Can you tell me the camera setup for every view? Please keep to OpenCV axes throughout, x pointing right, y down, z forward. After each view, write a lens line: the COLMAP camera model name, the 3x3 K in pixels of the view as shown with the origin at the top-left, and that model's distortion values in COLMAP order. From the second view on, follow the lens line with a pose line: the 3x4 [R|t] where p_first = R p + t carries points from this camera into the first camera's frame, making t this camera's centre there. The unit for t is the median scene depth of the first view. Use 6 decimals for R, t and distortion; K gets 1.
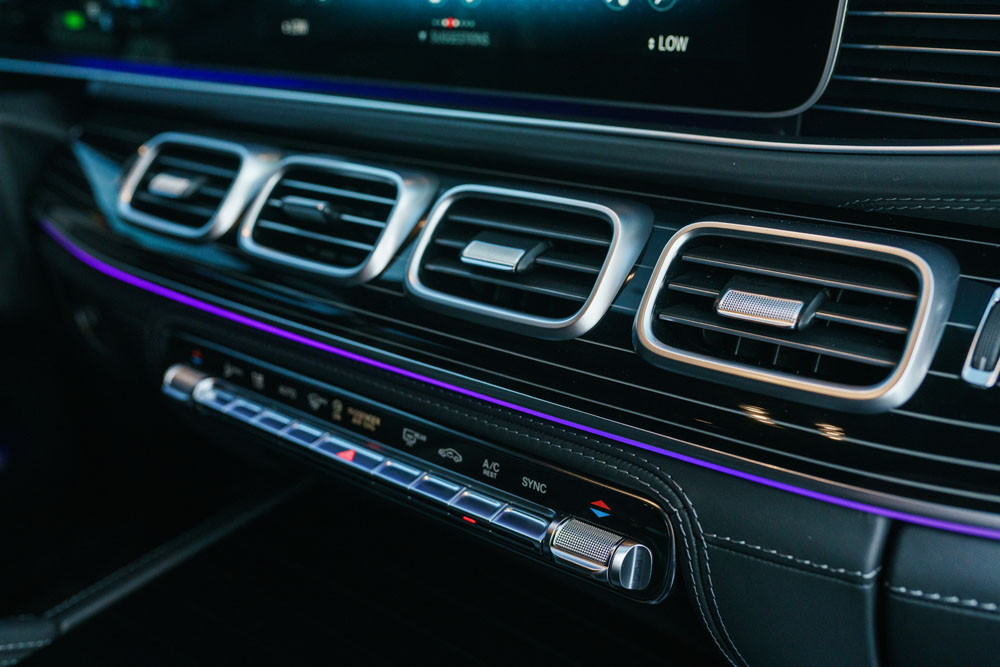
lens RADIAL K [[977.3, 0, 504.7], [0, 977.3, 327.8], [0, 0, 1]] dist [-0.002761, 0.015085]
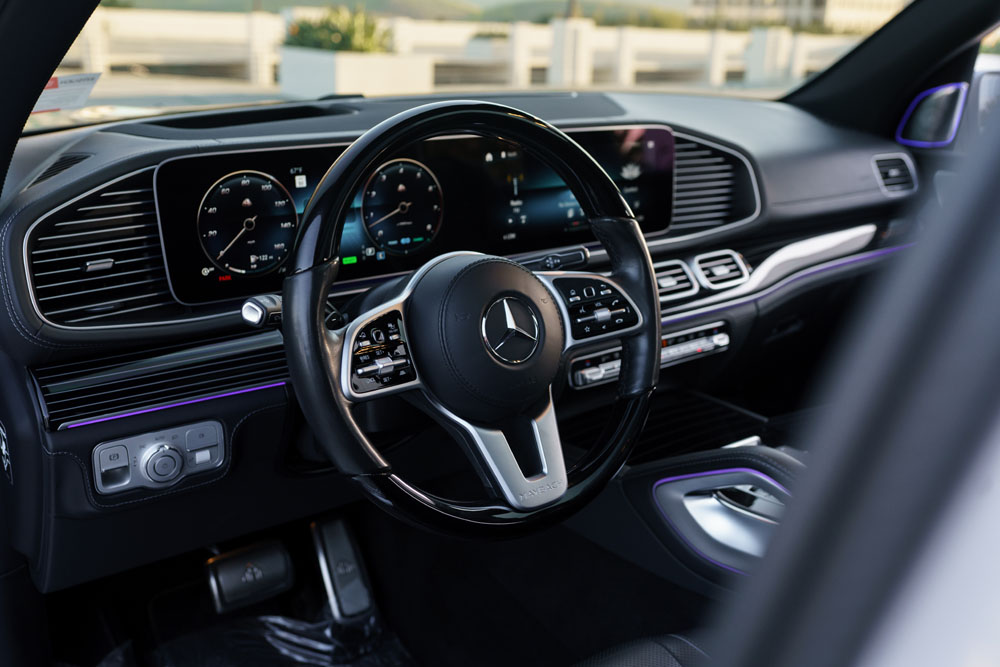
lens RADIAL K [[977.3, 0, 504.7], [0, 977.3, 327.8], [0, 0, 1]] dist [-0.002761, 0.015085]
pose [[0.240436, -0.238210, 0.940982, -3.611030], [0.348189, 0.926069, 0.145467, -0.656912], [-0.906066, 0.292664, 0.305603, 0.526474]]
